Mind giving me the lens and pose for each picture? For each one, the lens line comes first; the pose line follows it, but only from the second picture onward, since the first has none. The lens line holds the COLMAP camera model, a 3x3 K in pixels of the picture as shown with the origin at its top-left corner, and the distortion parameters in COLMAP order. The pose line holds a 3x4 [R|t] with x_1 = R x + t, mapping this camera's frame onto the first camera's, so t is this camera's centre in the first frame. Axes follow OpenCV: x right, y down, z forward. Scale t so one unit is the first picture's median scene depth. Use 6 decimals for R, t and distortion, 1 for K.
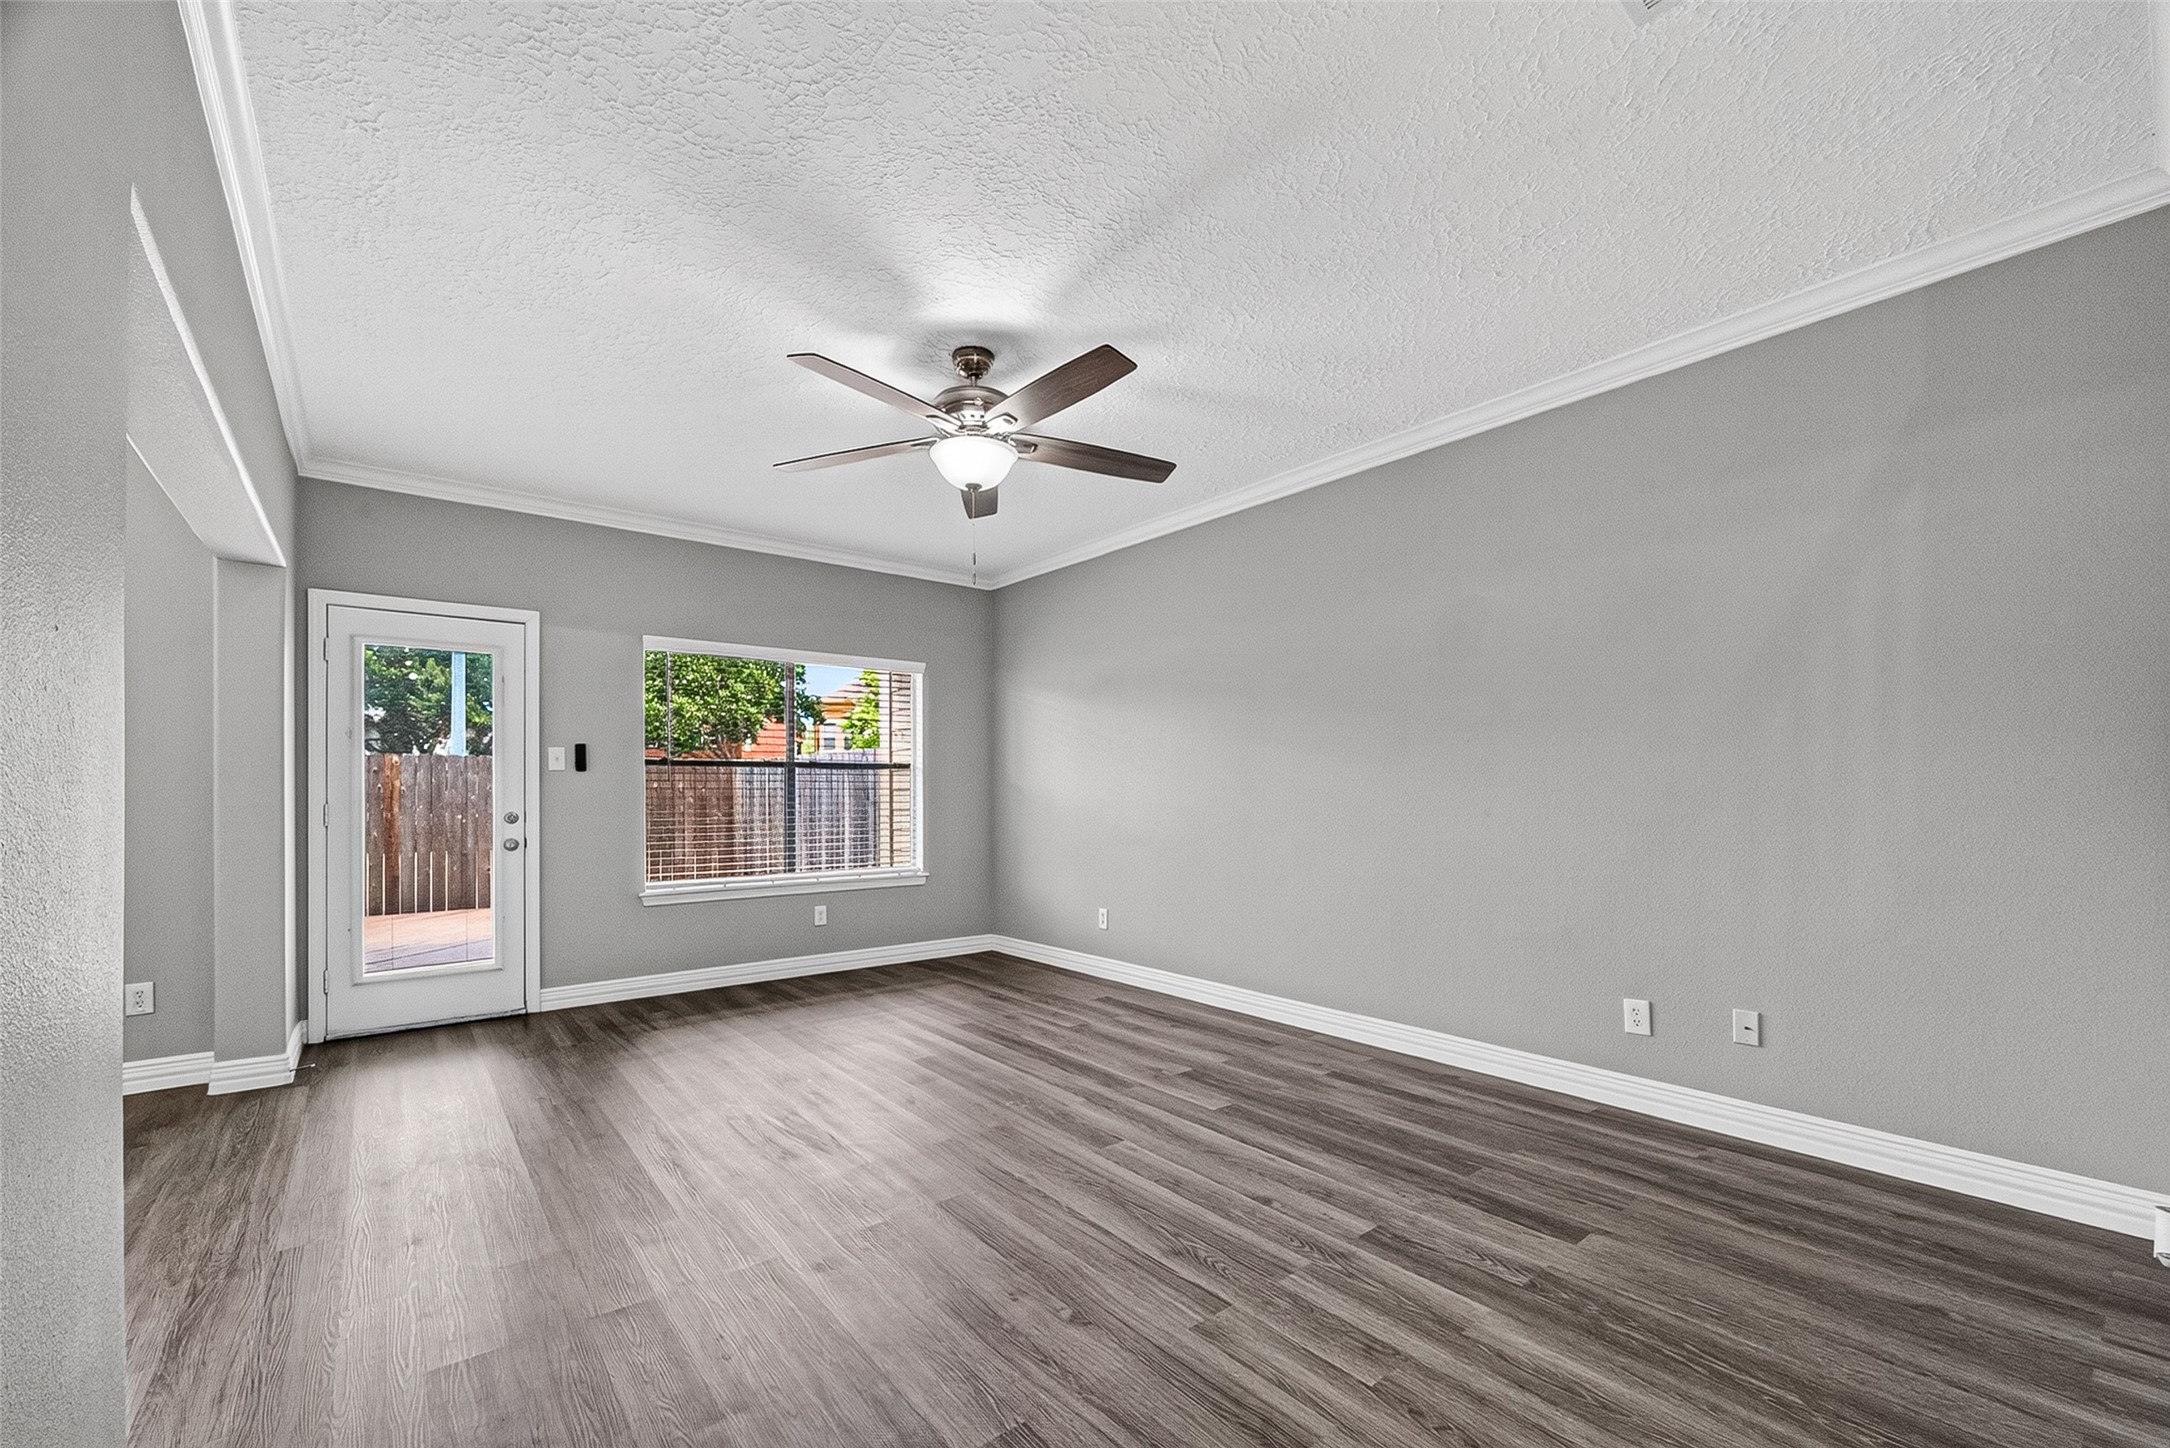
lens RADIAL K [[862.9, 0, 988.4], [0, 862.9, 797.4], [0, 0, 1]] dist [-0.000907, -0.000290]
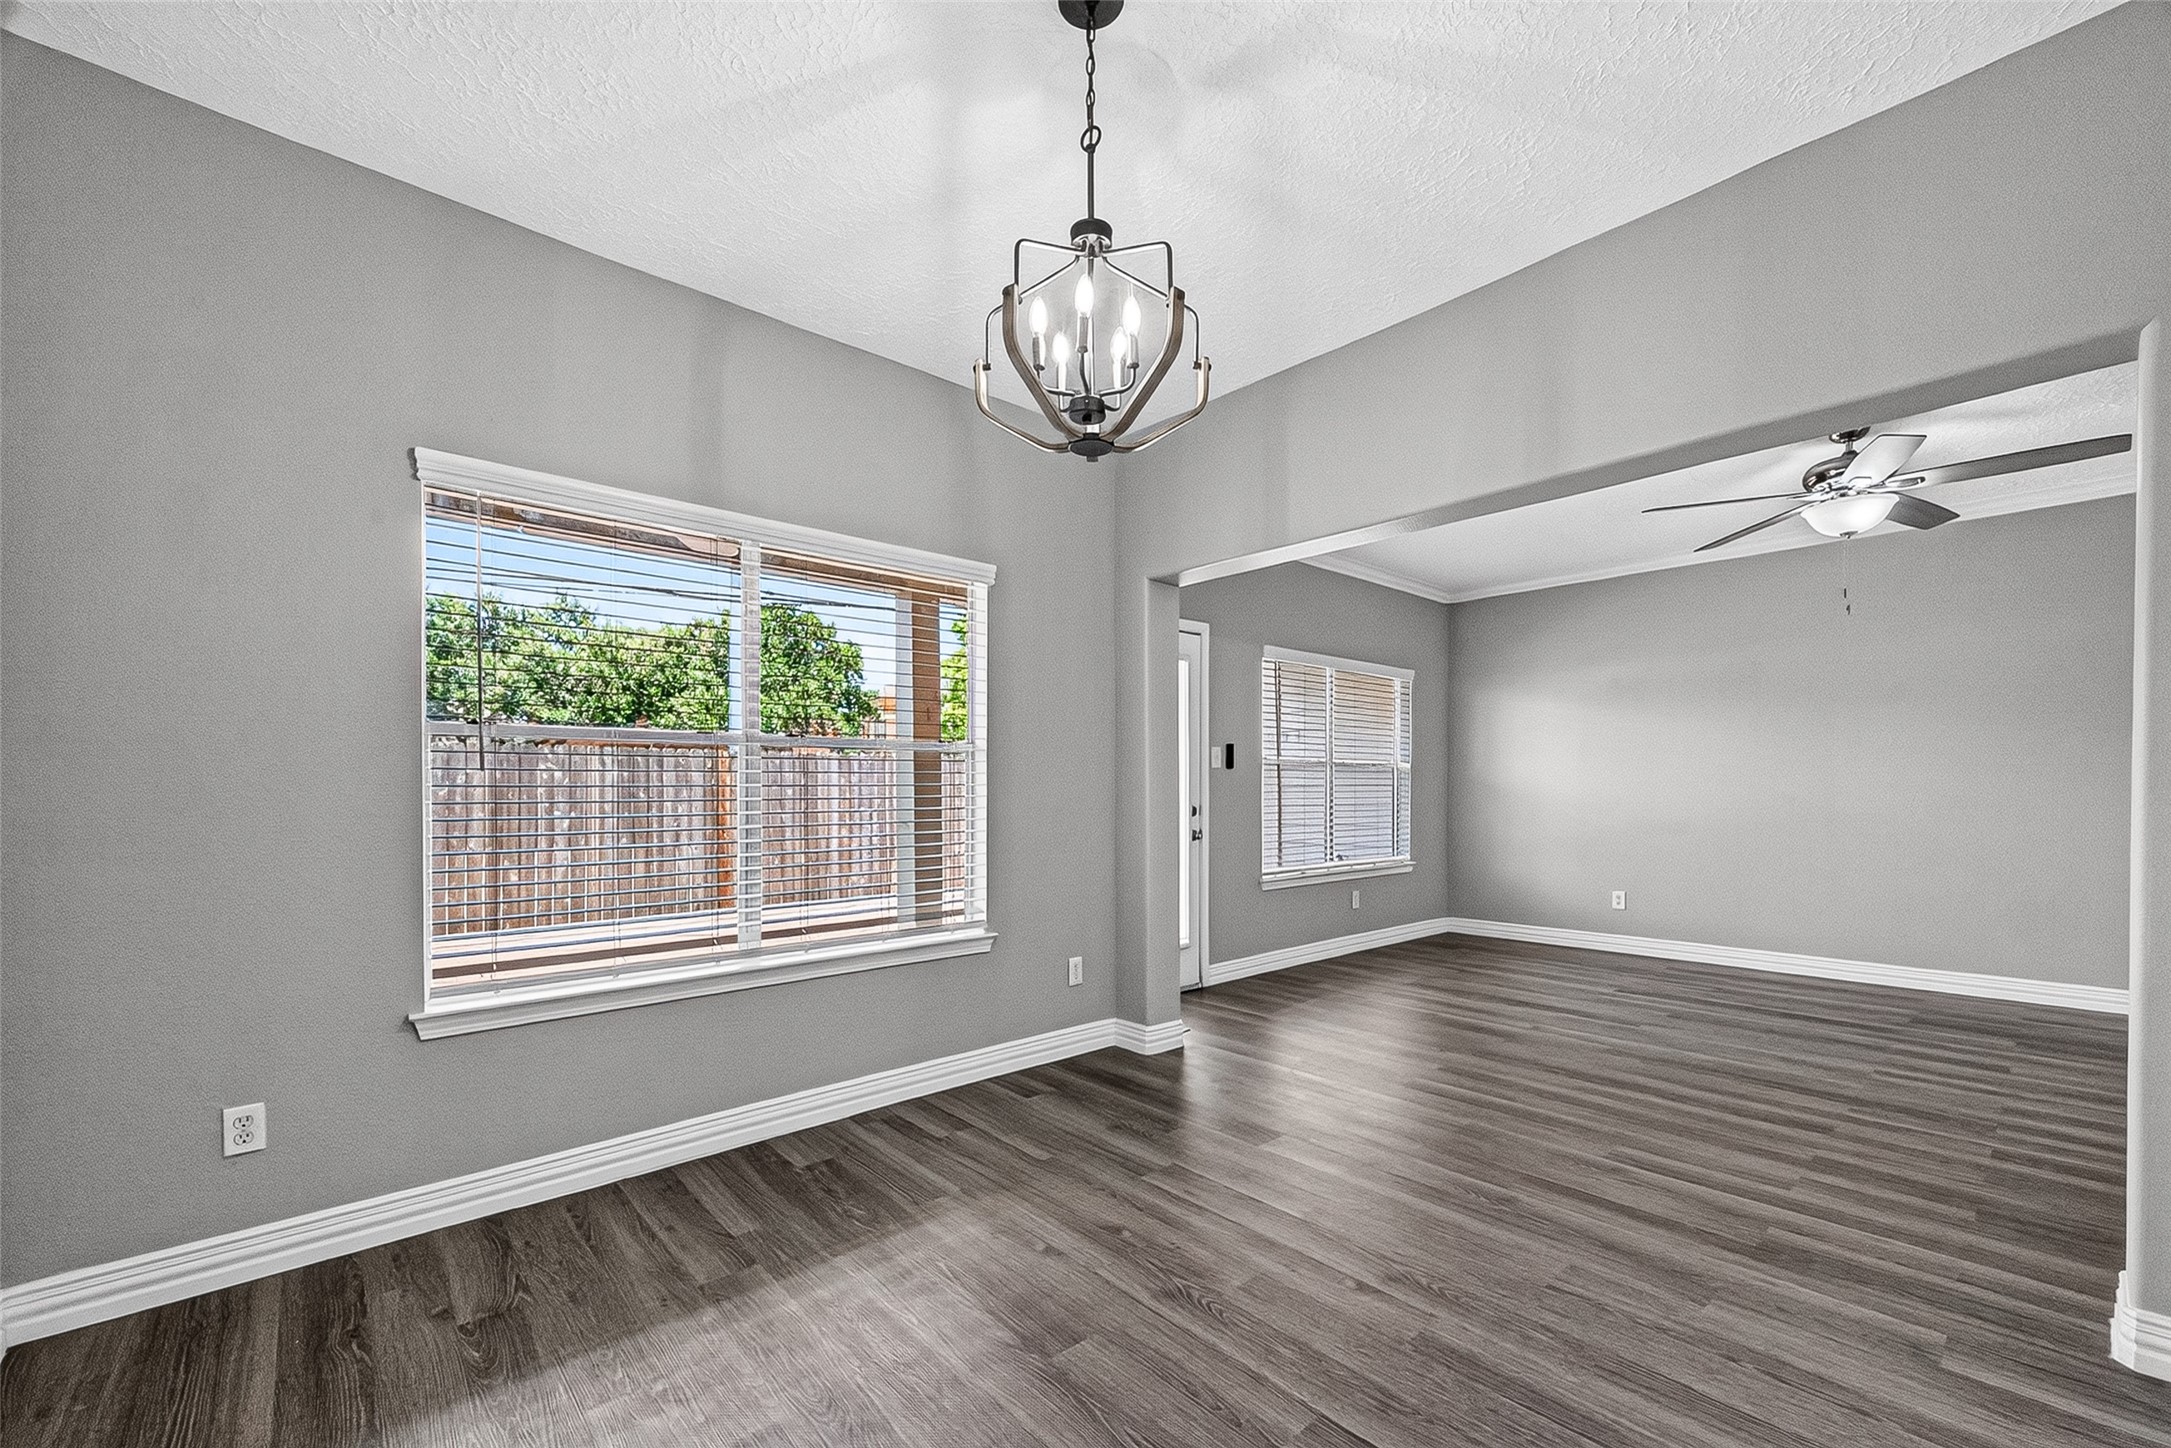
lens RADIAL K [[863.3, 0, 1028.3], [0, 863.3, 811.6], [0, 0, 1]] dist [-0.000907, -0.000290]
pose [[0.998040, -0.001320, 0.062561, -0.687065], [0.000053, 0.999795, 0.020252, 0.001672], [-0.062575, -0.020209, 0.997836, -0.073070]]
